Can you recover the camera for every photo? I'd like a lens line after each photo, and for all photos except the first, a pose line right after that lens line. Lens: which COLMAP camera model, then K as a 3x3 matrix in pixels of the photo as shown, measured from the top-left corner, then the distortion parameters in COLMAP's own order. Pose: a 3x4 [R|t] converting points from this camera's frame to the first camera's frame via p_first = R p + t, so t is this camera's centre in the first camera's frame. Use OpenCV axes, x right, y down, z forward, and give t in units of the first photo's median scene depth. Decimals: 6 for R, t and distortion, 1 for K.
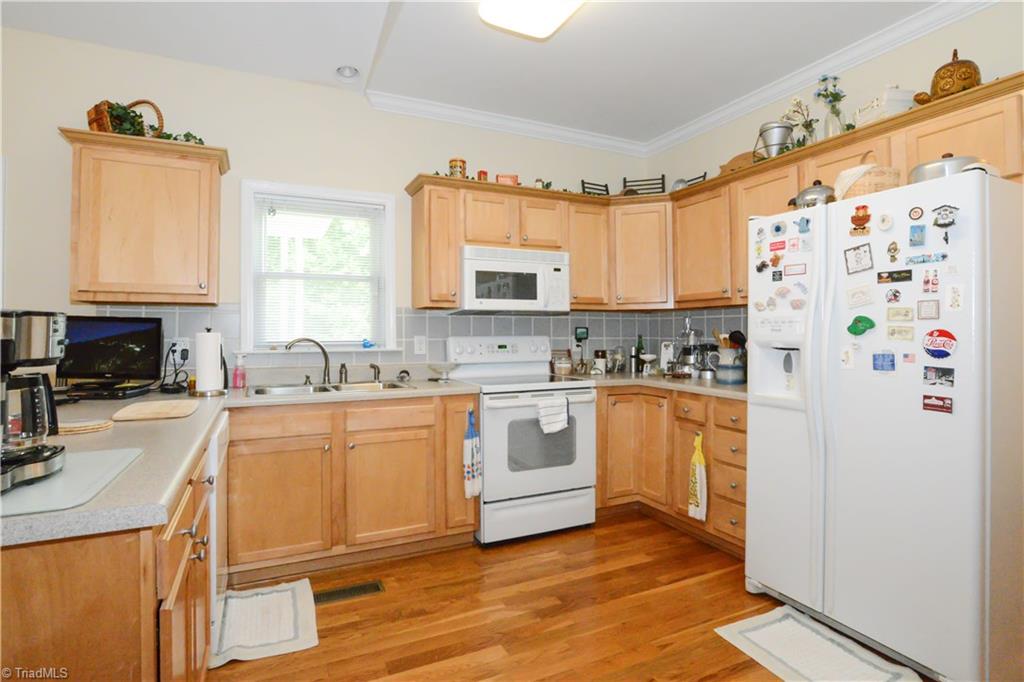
lens RADIAL K [[518.1, 0, 519.8], [0, 518.1, 318.8], [0, 0, 1]] dist [-0.029424, 0.010131]
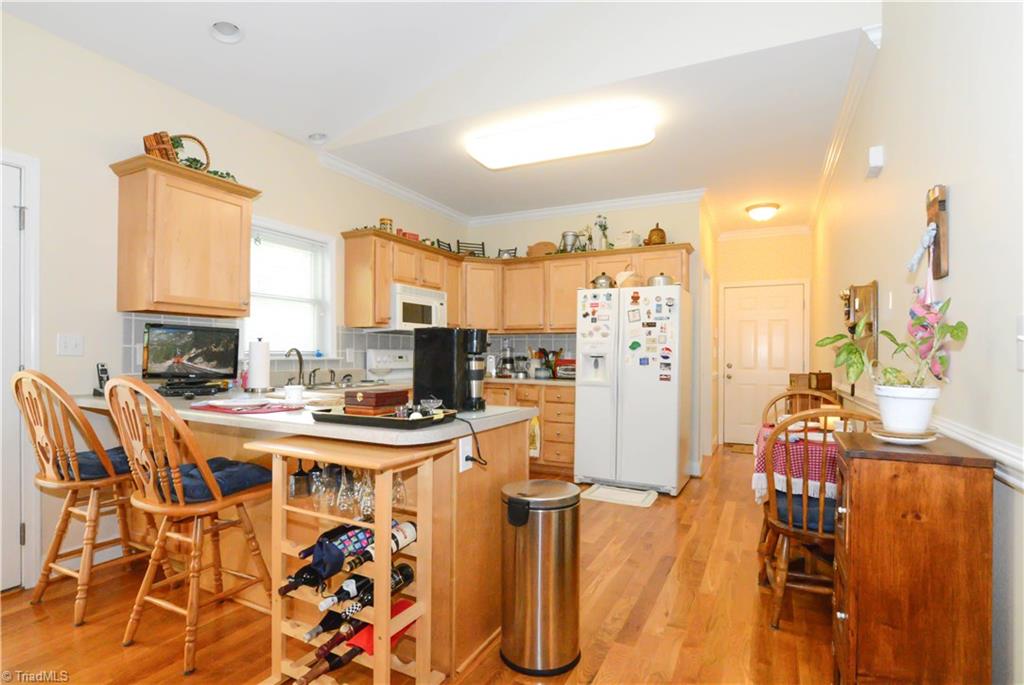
lens RADIAL K [[518.1, 0, 506.8], [0, 518.1, 348.5], [0, 0, 1]] dist [-0.029424, 0.010131]
pose [[0.794708, 0.016132, 0.606778, -0.854873], [-0.025808, 0.999641, 0.007225, 0.018095], [-0.606443, -0.021401, 0.794839, -0.339953]]
